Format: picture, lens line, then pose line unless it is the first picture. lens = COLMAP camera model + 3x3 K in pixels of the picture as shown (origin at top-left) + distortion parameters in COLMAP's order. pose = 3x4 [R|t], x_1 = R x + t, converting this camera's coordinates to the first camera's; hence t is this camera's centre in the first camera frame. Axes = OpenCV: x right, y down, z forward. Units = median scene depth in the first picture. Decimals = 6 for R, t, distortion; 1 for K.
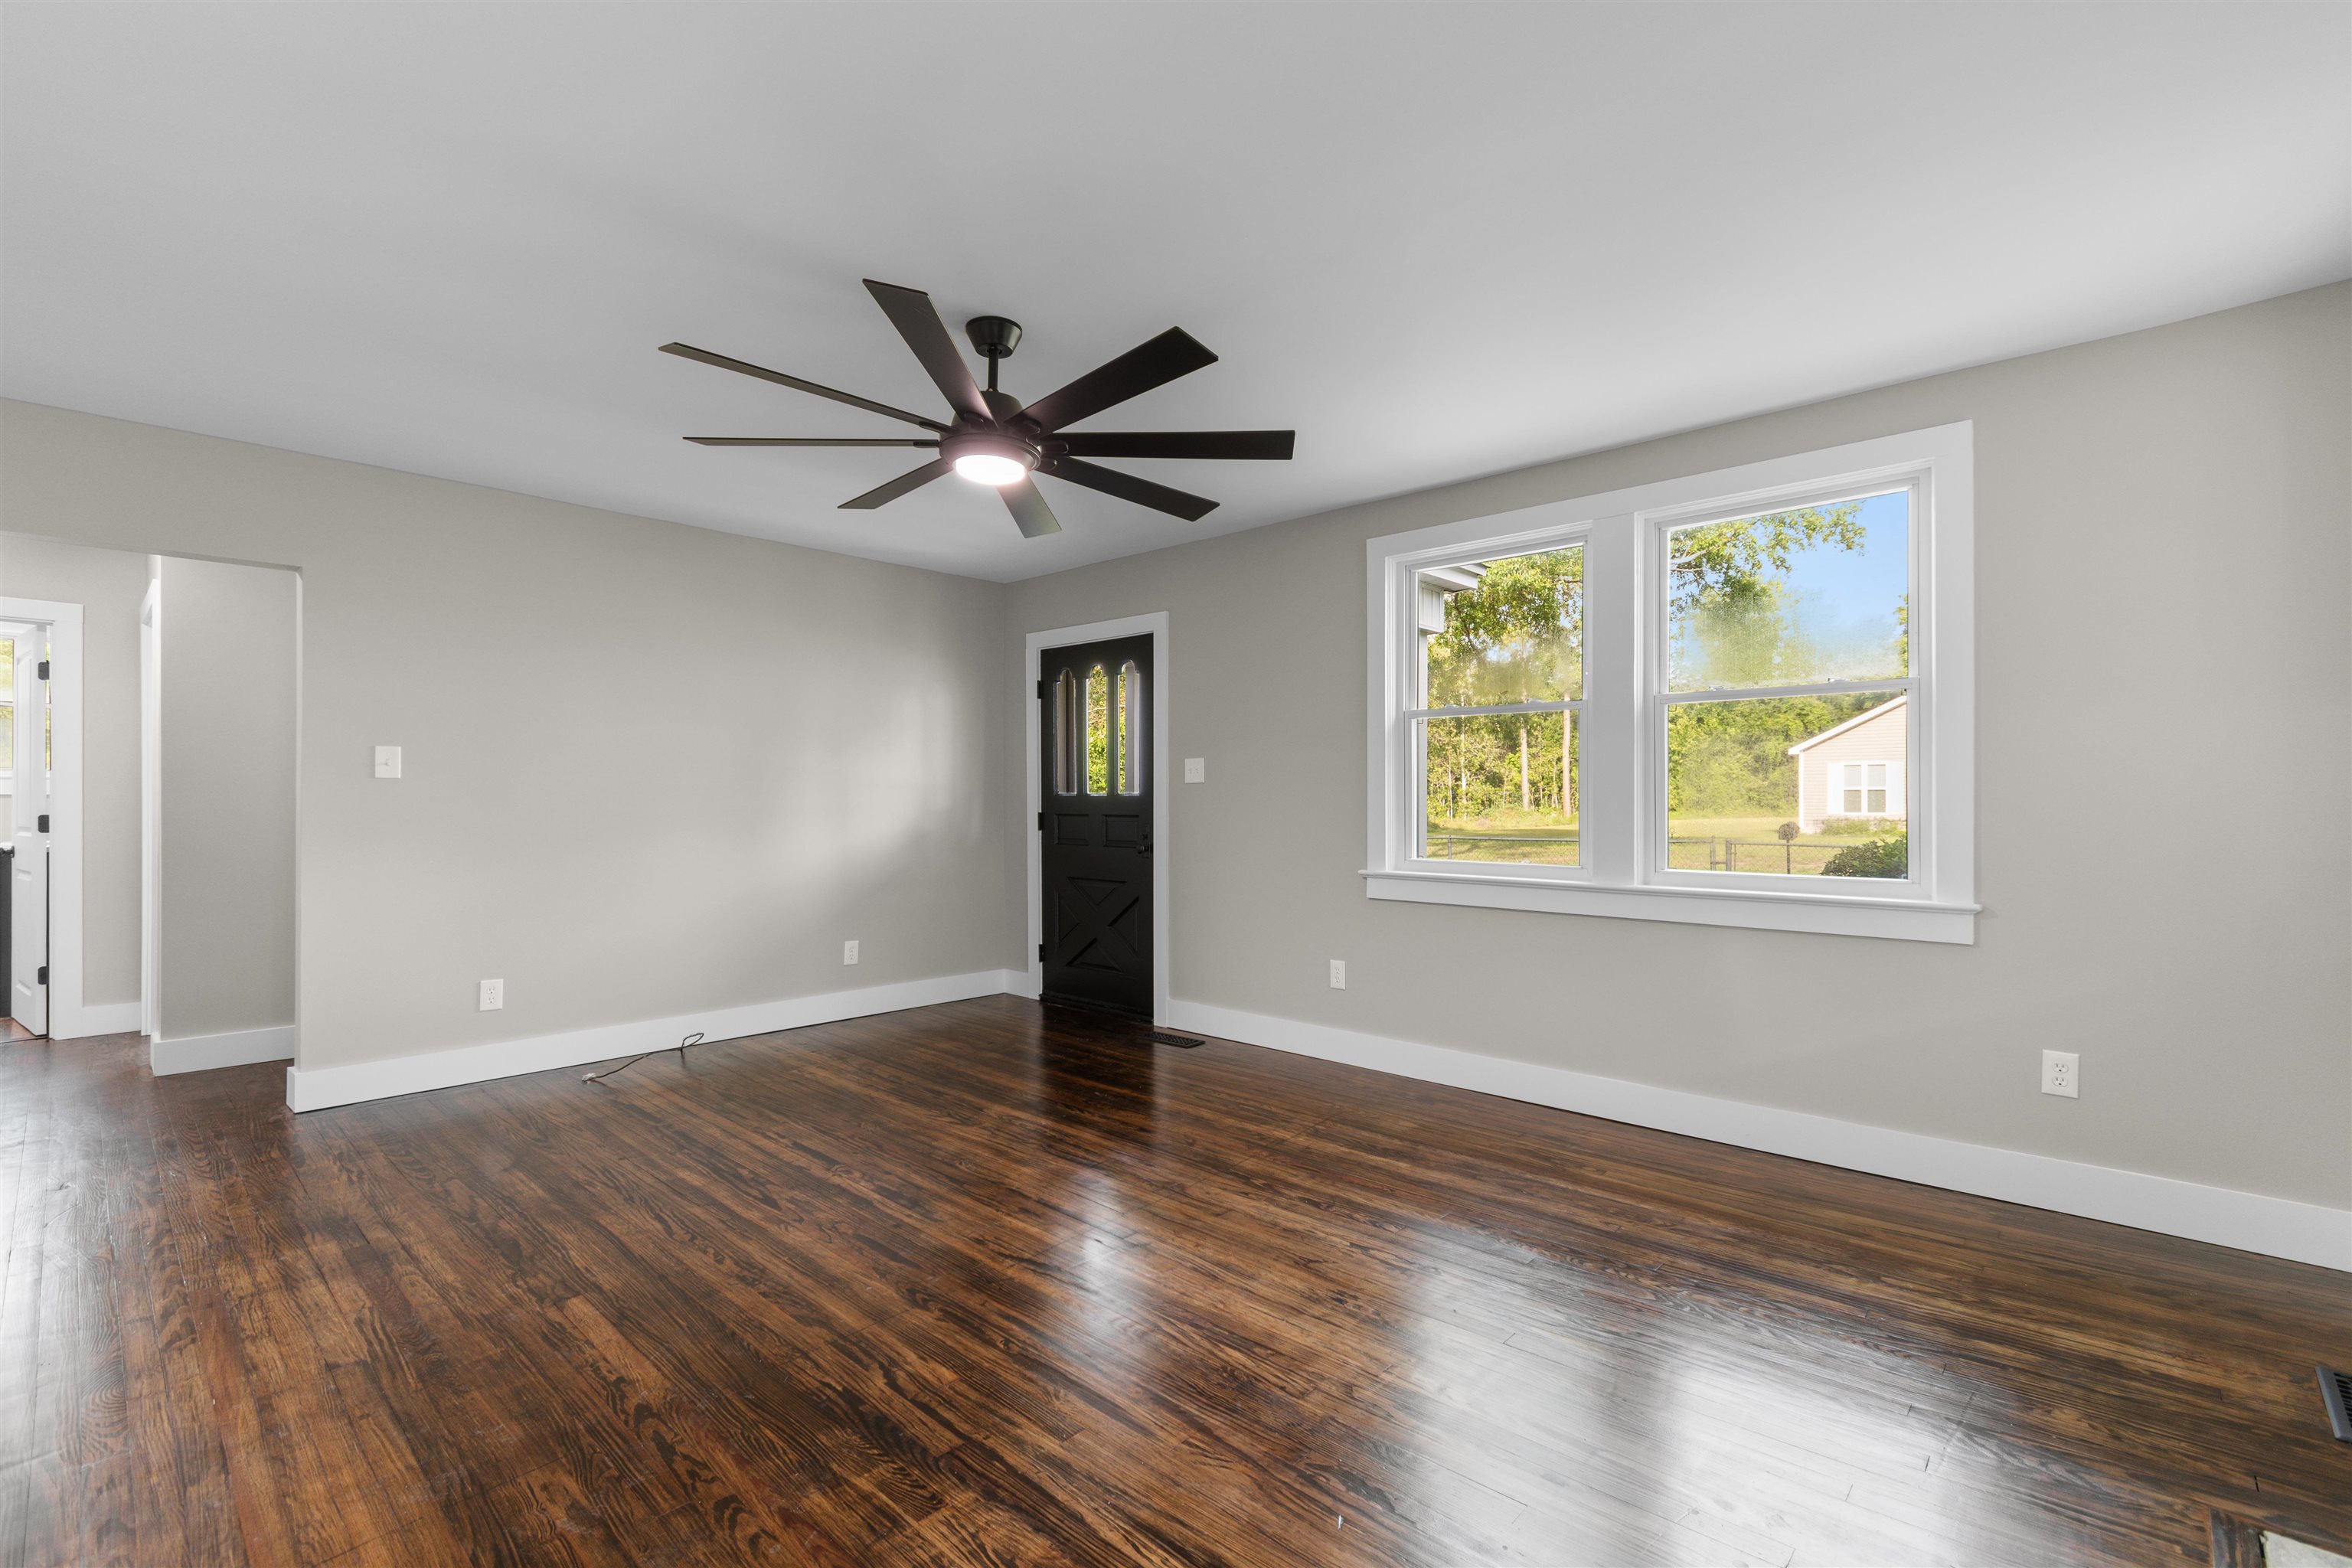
lens RADIAL K [[1037.6, 0, 1182.4], [0, 1037.6, 796.1], [0, 0, 1]] dist [0.003142, -0.000125]
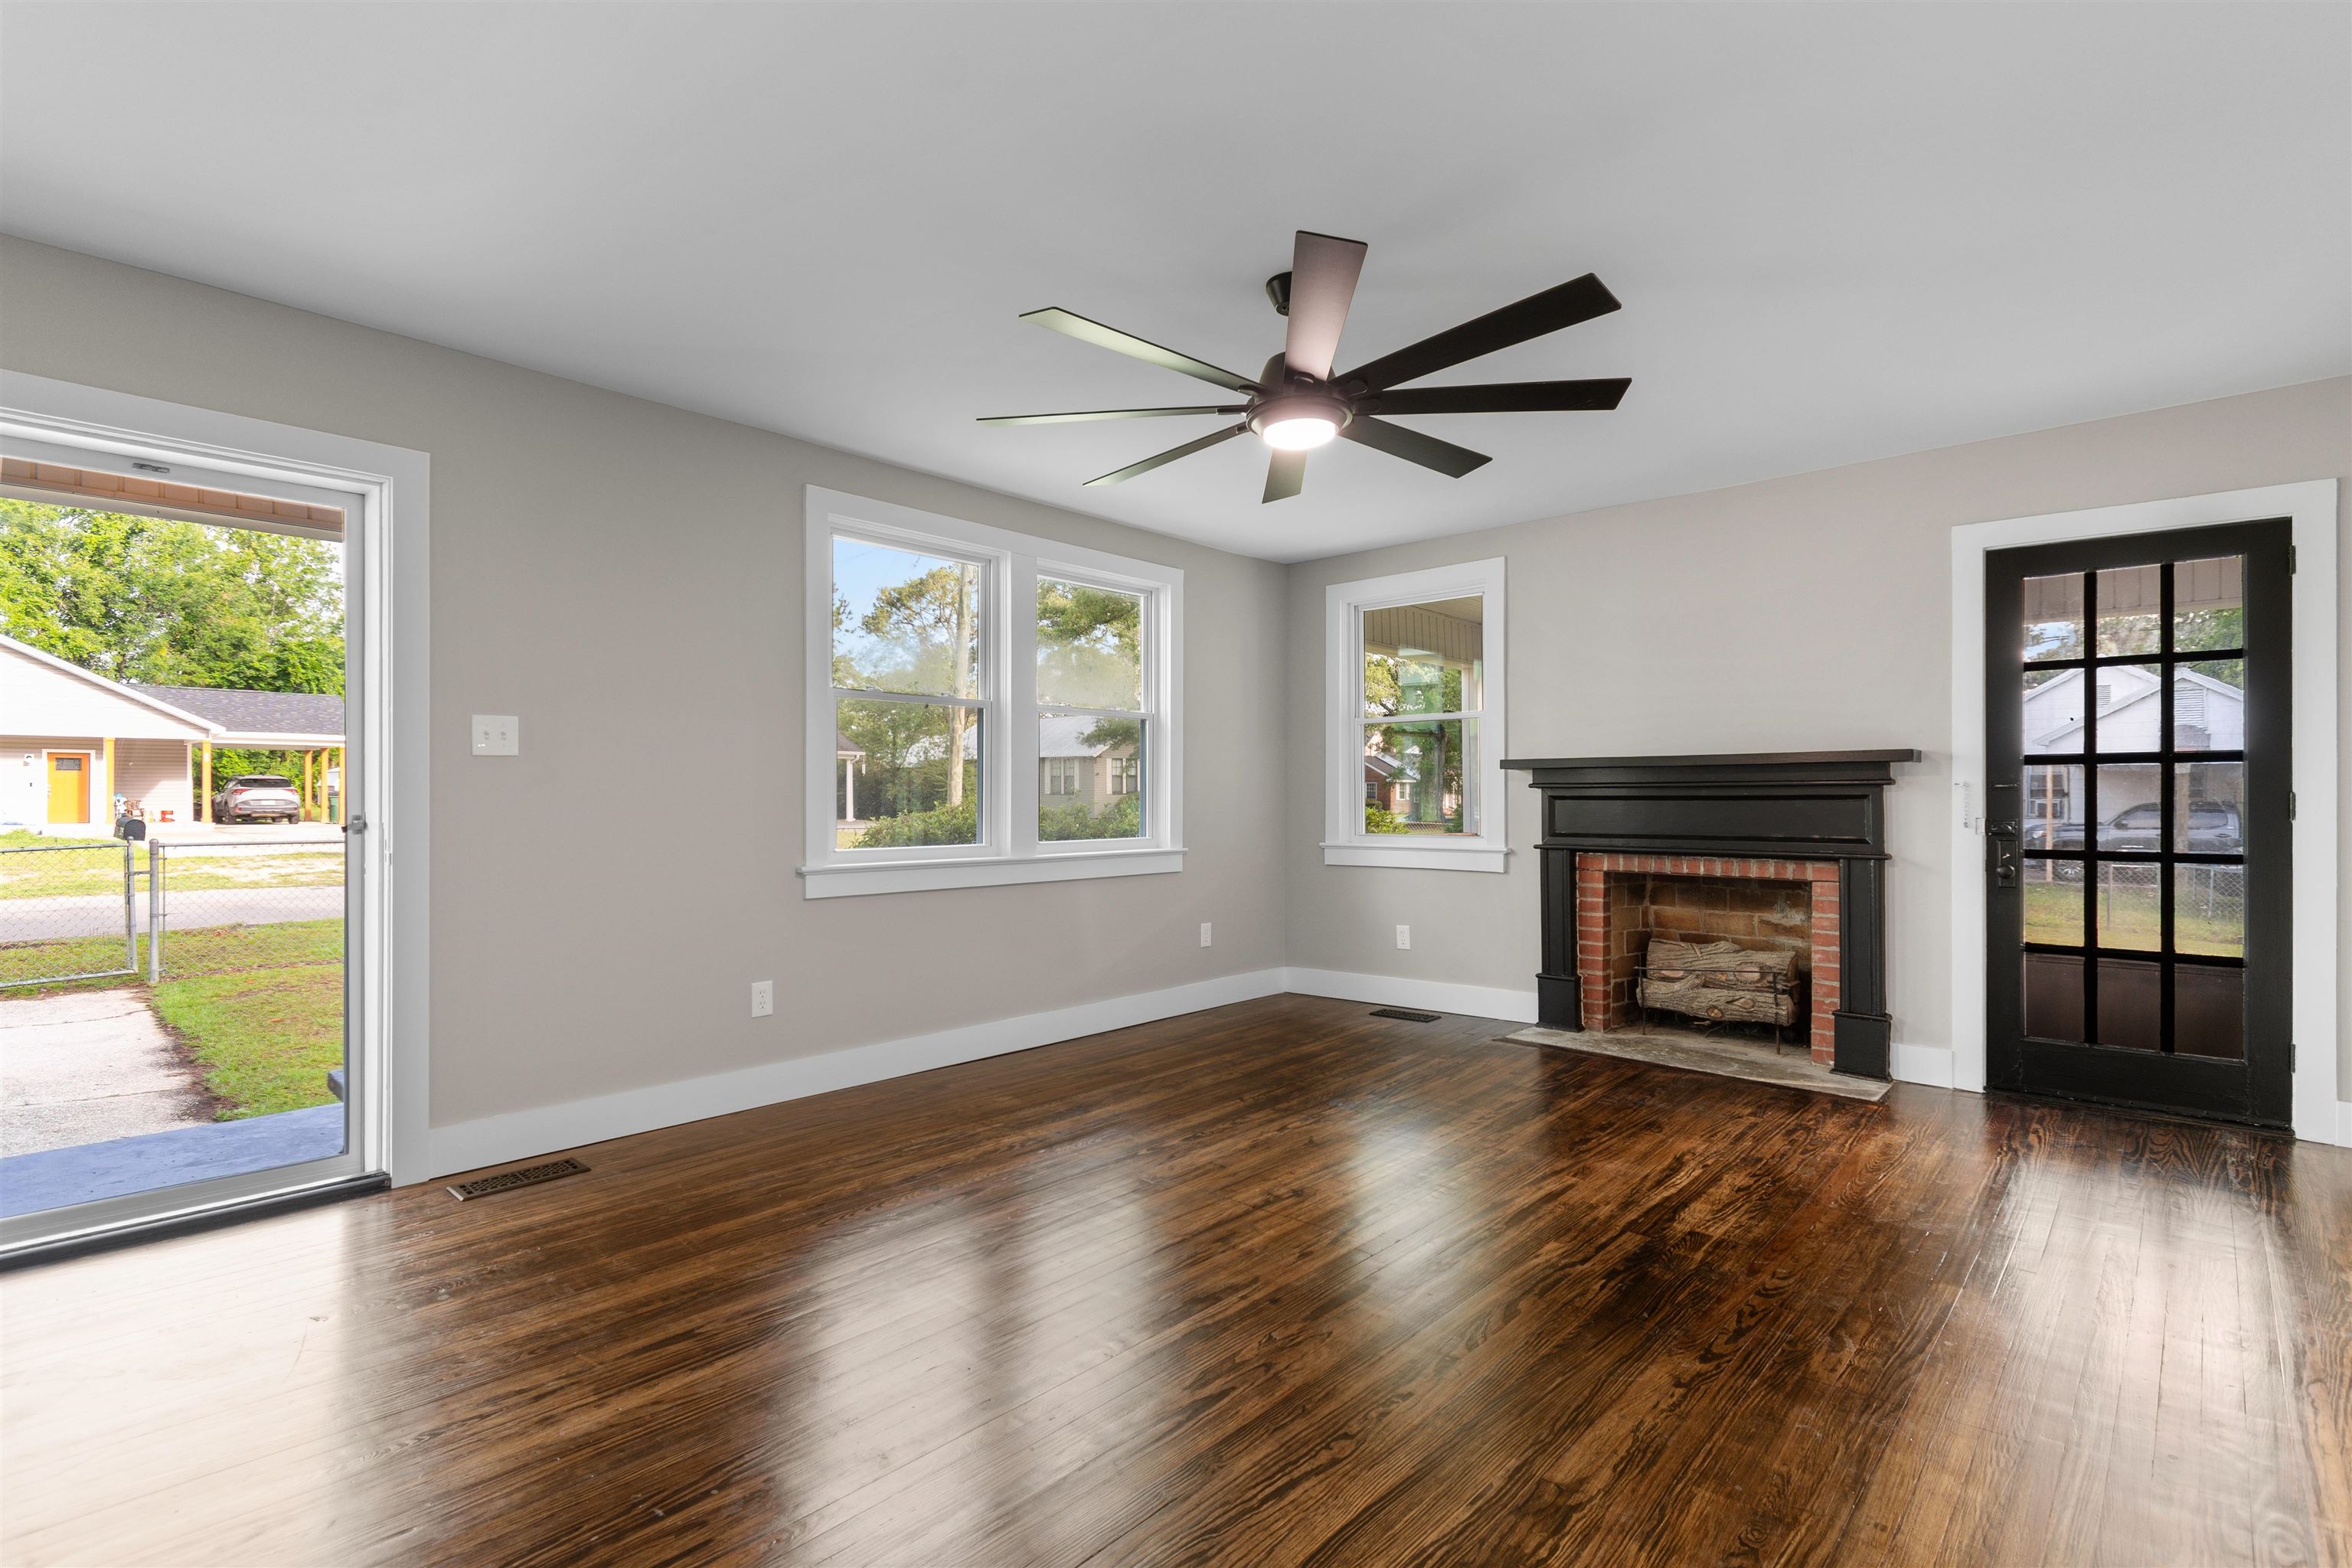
lens RADIAL K [[1098.4, 0, 1177.3], [0, 1098.4, 791.5], [0, 0, 1]] dist [0.003079, 0.000644]
pose [[-0.005146, 0.001477, 0.999986, -1.131041], [-0.006383, 0.999978, -0.001510, 0.012418], [-0.999966, -0.006391, -0.005136, 1.069367]]
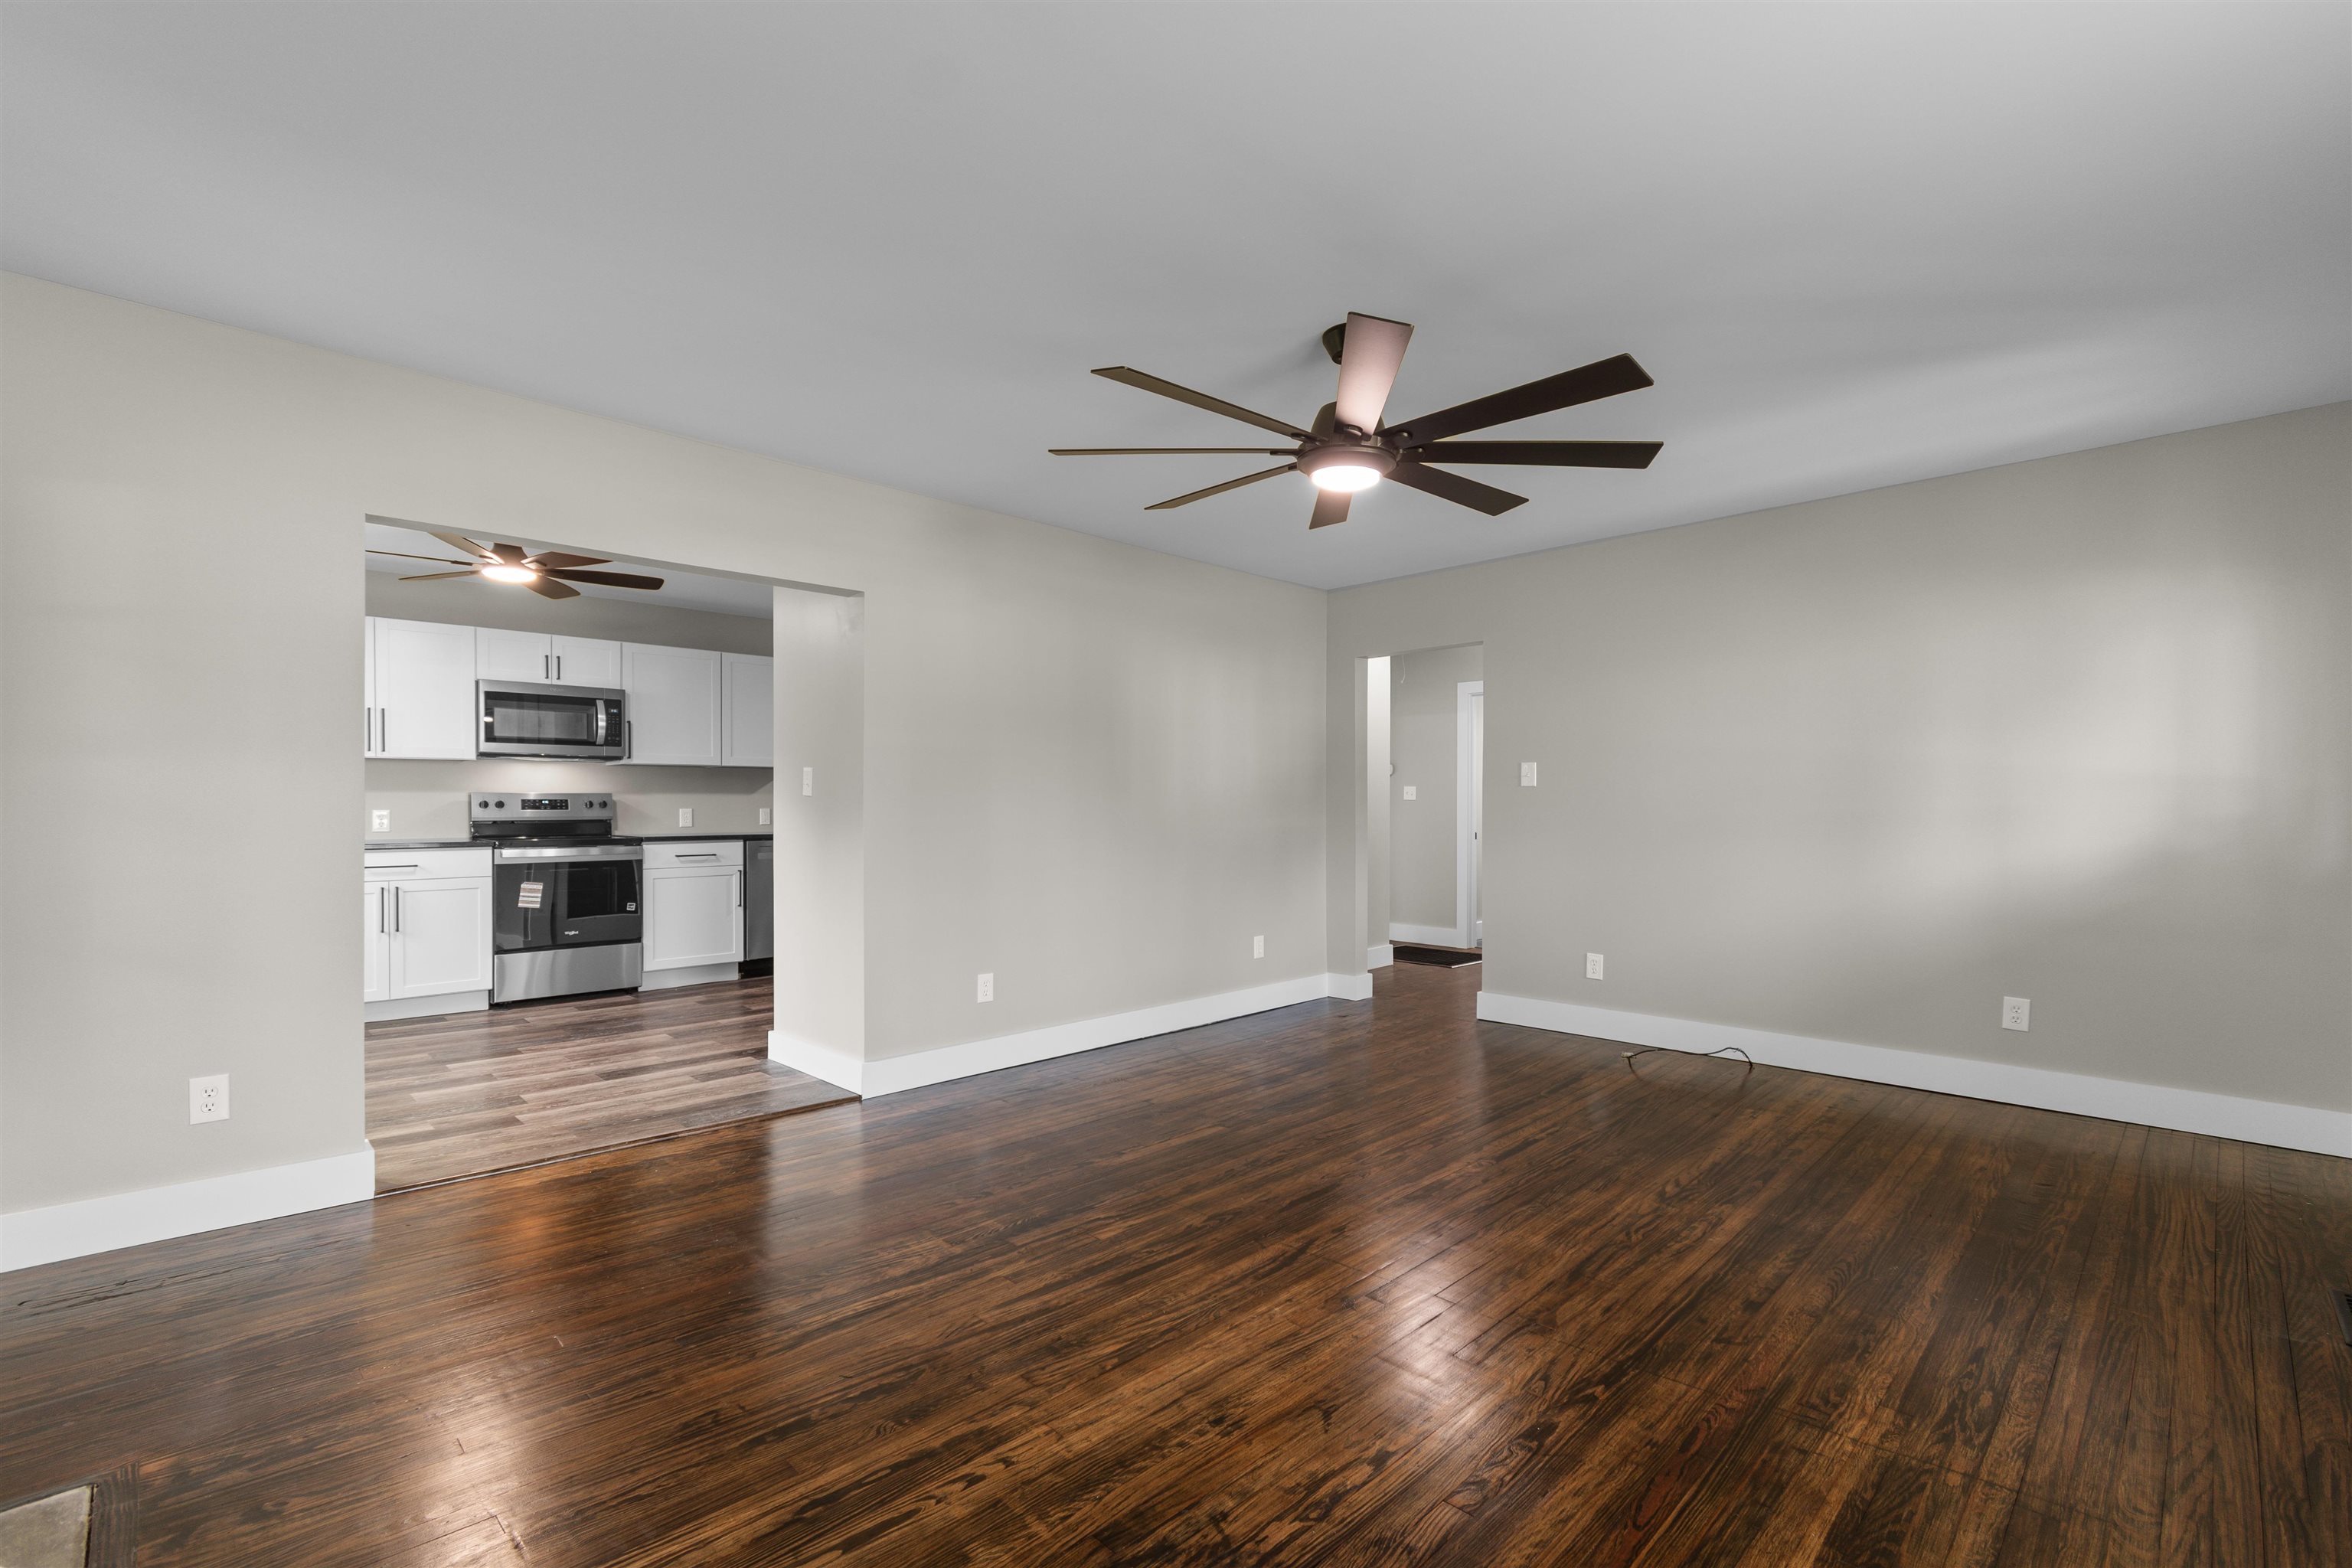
lens RADIAL K [[1037.6, 0, 1182.4], [0, 1037.6, 796.1], [0, 0, 1]] dist [0.003142, -0.000125]
pose [[-0.034832, -0.007456, -0.999365, 0.805208], [0.002758, 0.999968, -0.007557, 0.004515], [0.999389, -0.003019, -0.034811, 0.838957]]
